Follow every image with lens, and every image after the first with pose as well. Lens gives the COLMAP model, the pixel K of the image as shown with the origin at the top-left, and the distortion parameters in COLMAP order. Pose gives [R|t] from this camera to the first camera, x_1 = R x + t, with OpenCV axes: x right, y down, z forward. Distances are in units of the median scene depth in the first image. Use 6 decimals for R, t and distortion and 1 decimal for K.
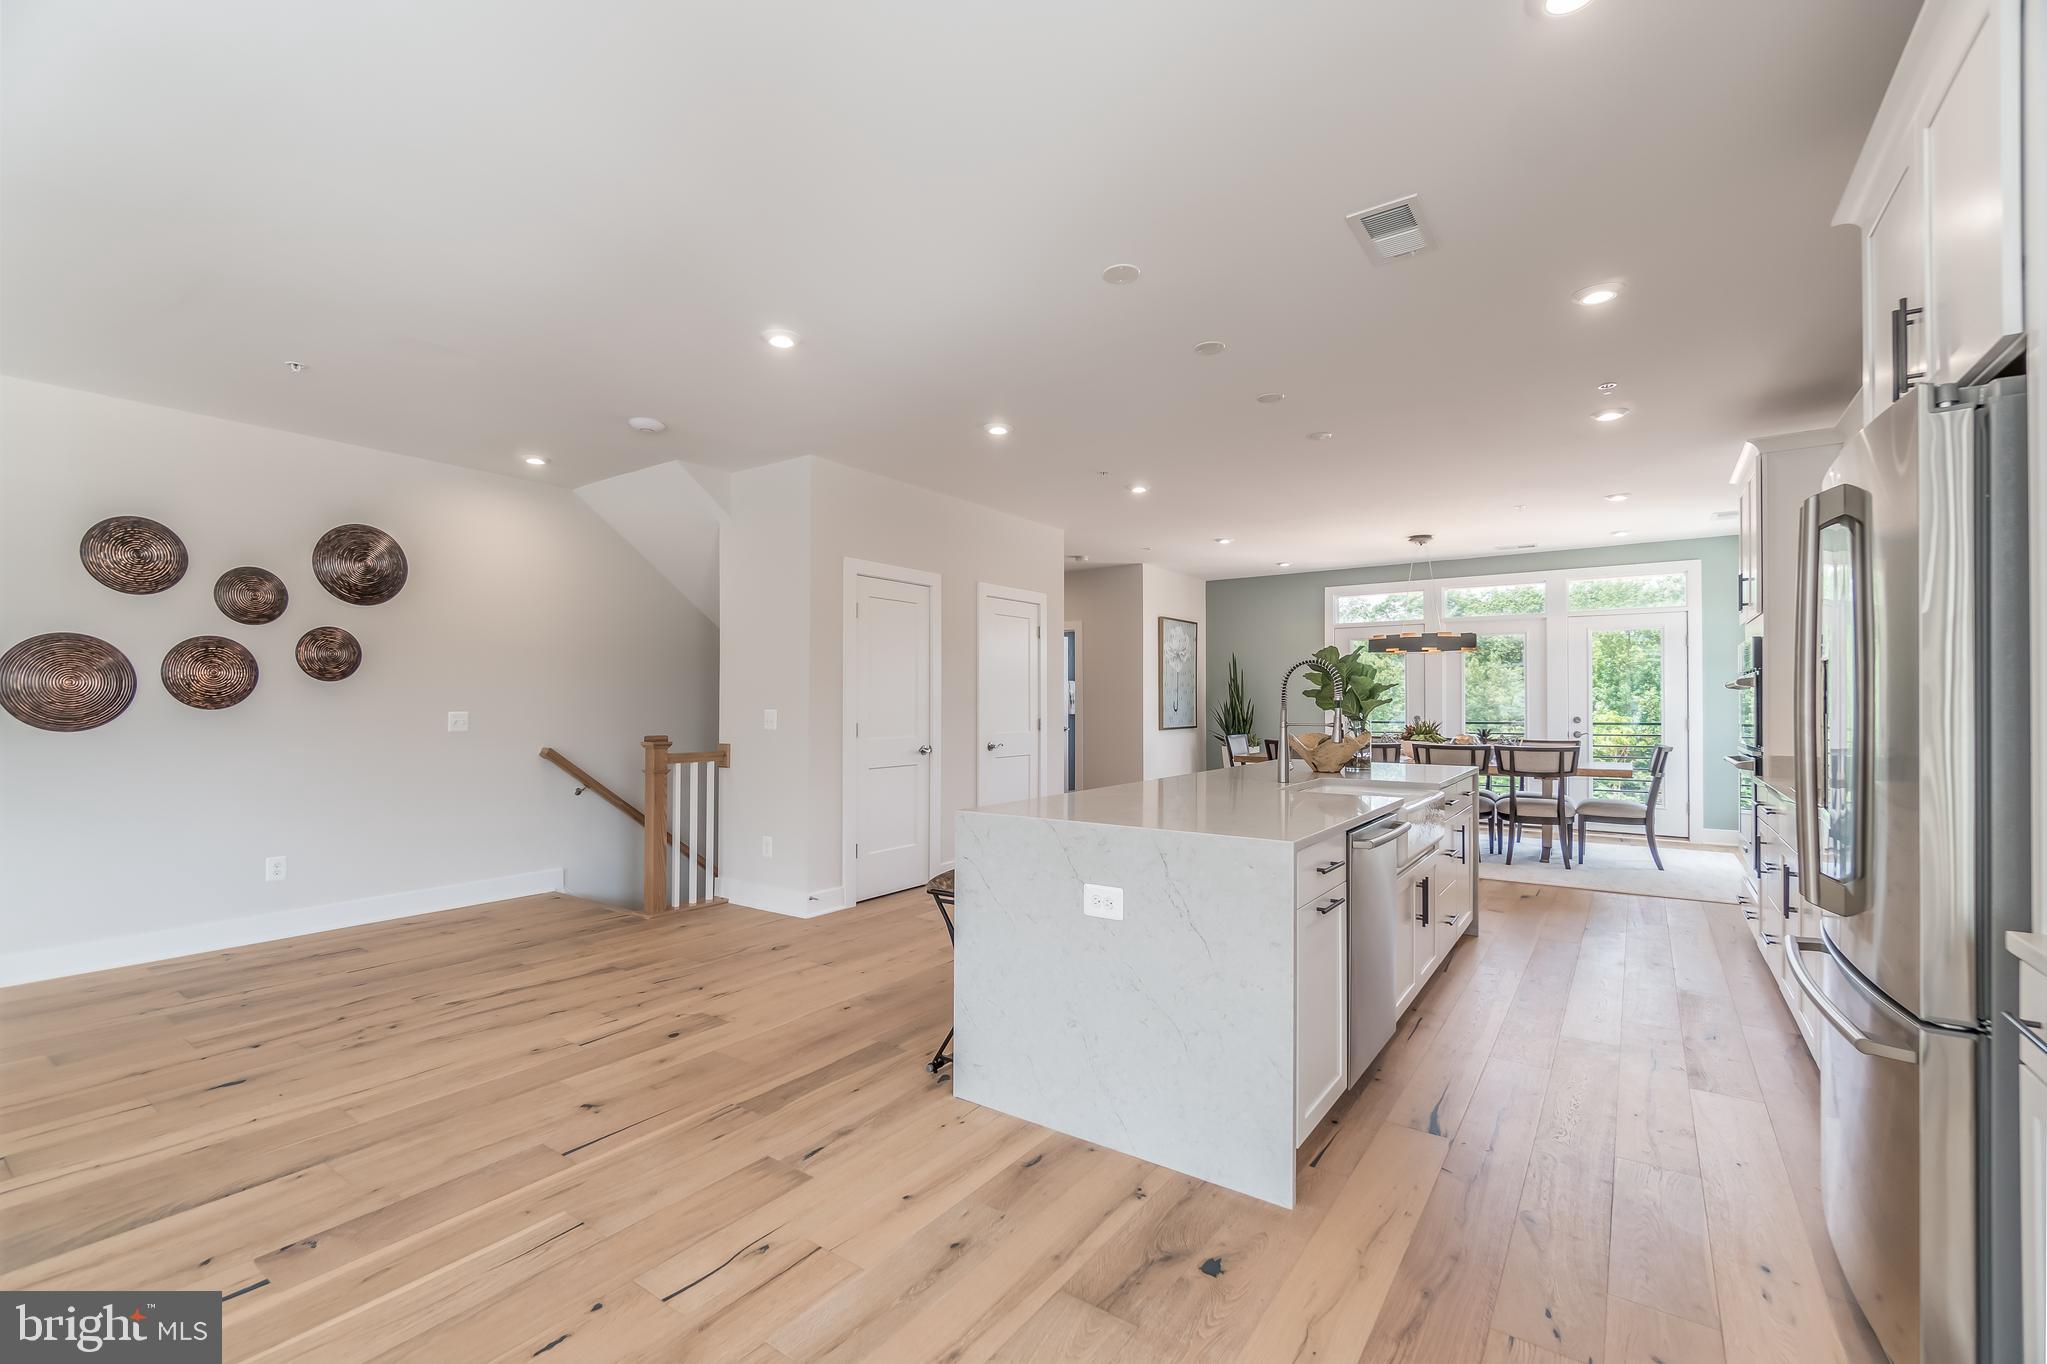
lens RADIAL K [[890.1, 0, 1019.8], [0, 890.1, 701.1], [0, 0, 1]] dist [-0.001310, -0.000205]
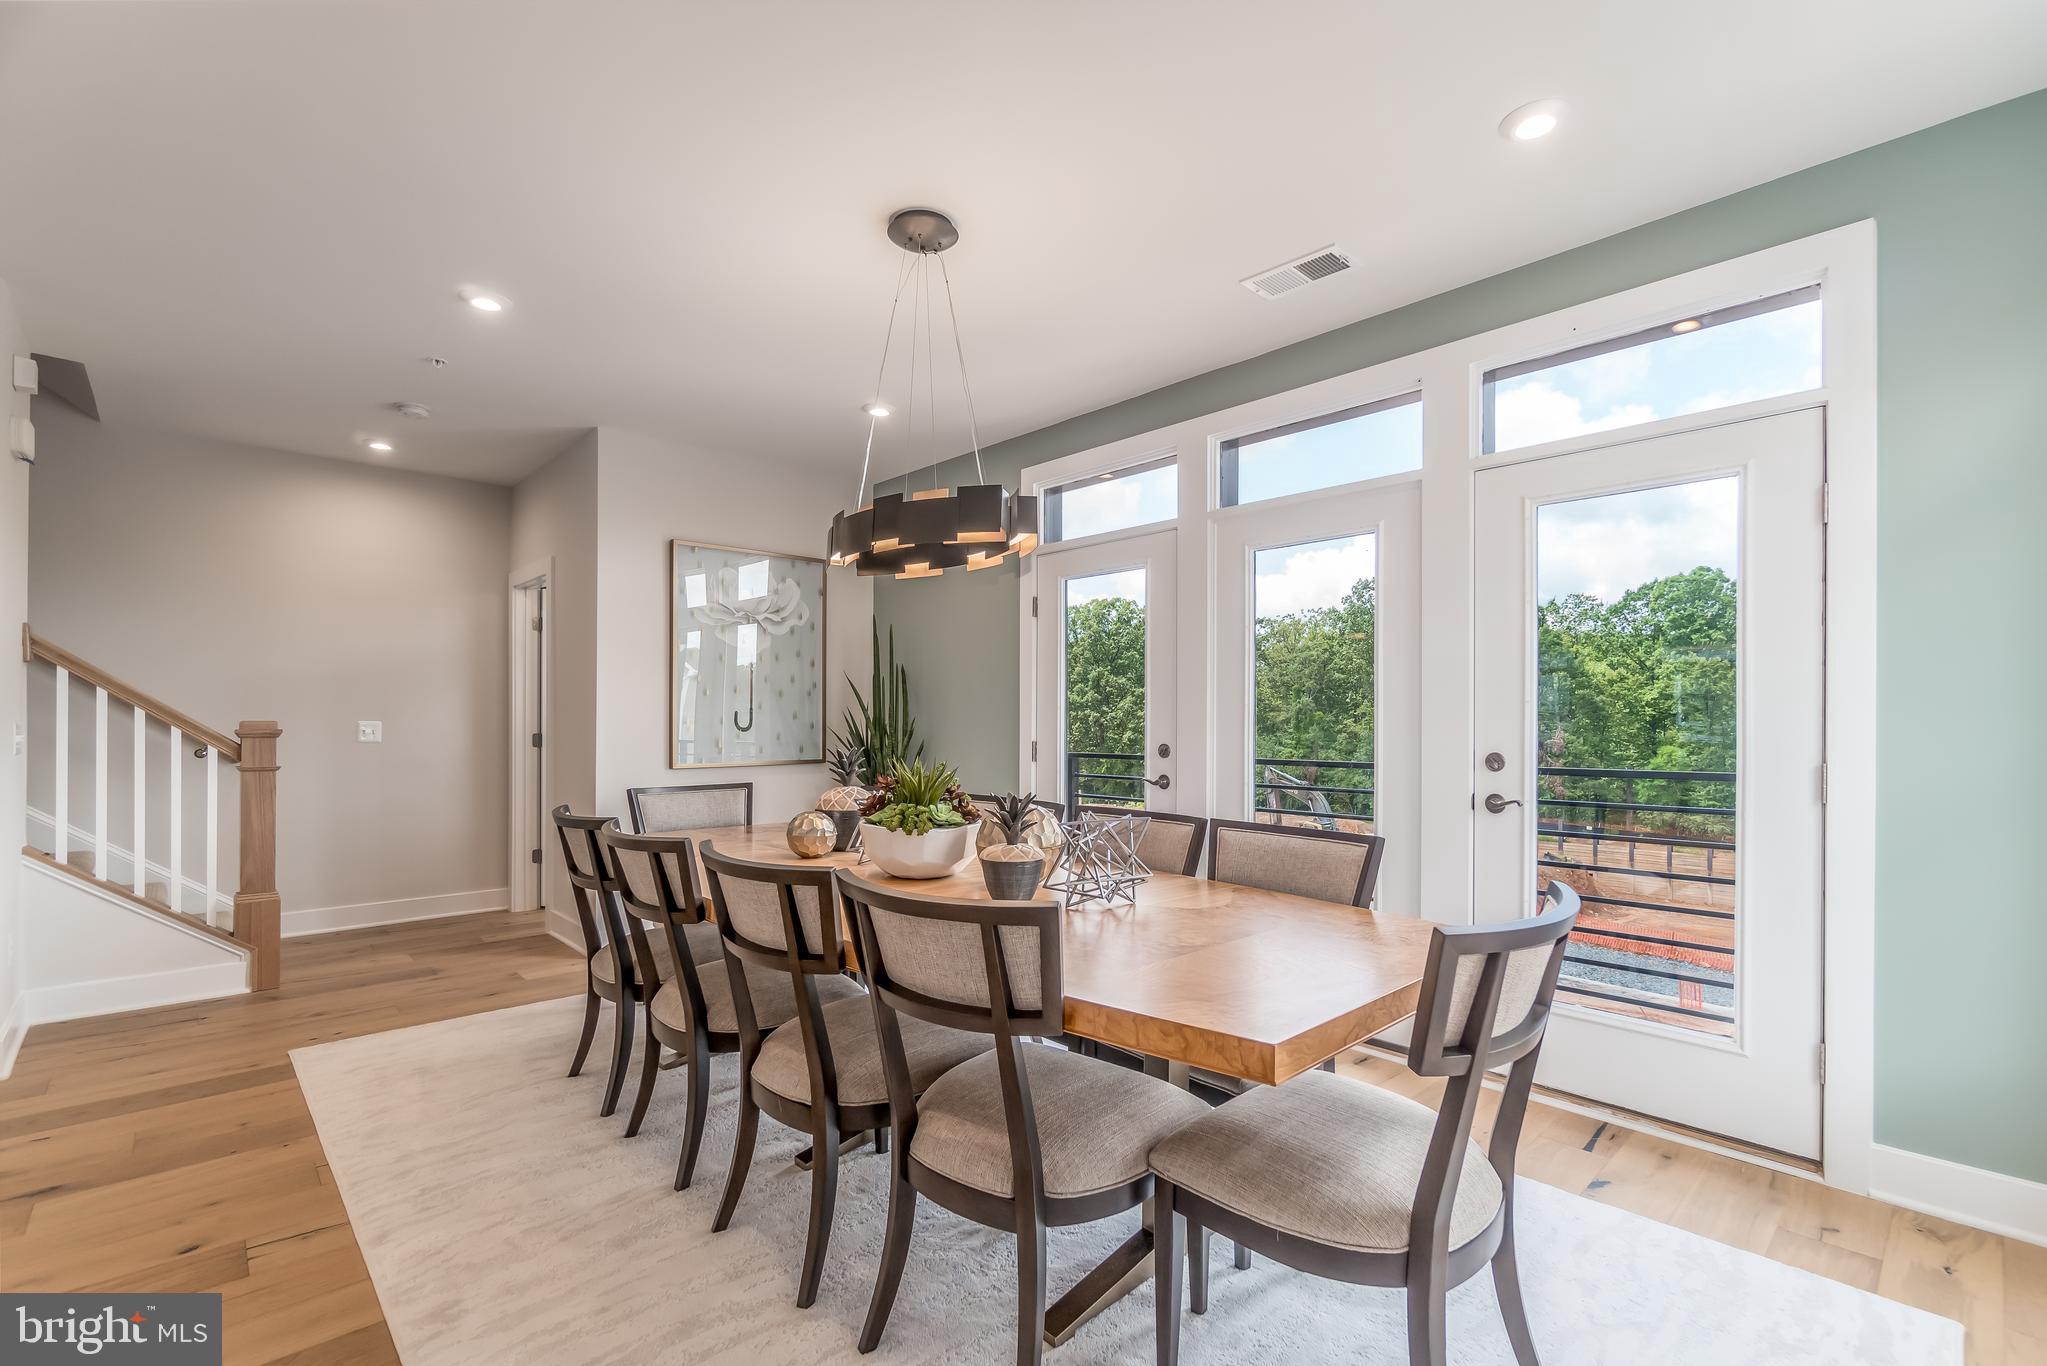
lens RADIAL K [[890.1, 0, 1019.8], [0, 890.1, 702.1], [0, 0, 1]] dist [-0.001310, -0.000205]
pose [[0.977924, 0.001958, -0.208951, 0.549107], [-0.004202, 0.999938, -0.010296, 0.002911], [0.208918, 0.010947, 0.977872, 0.649521]]
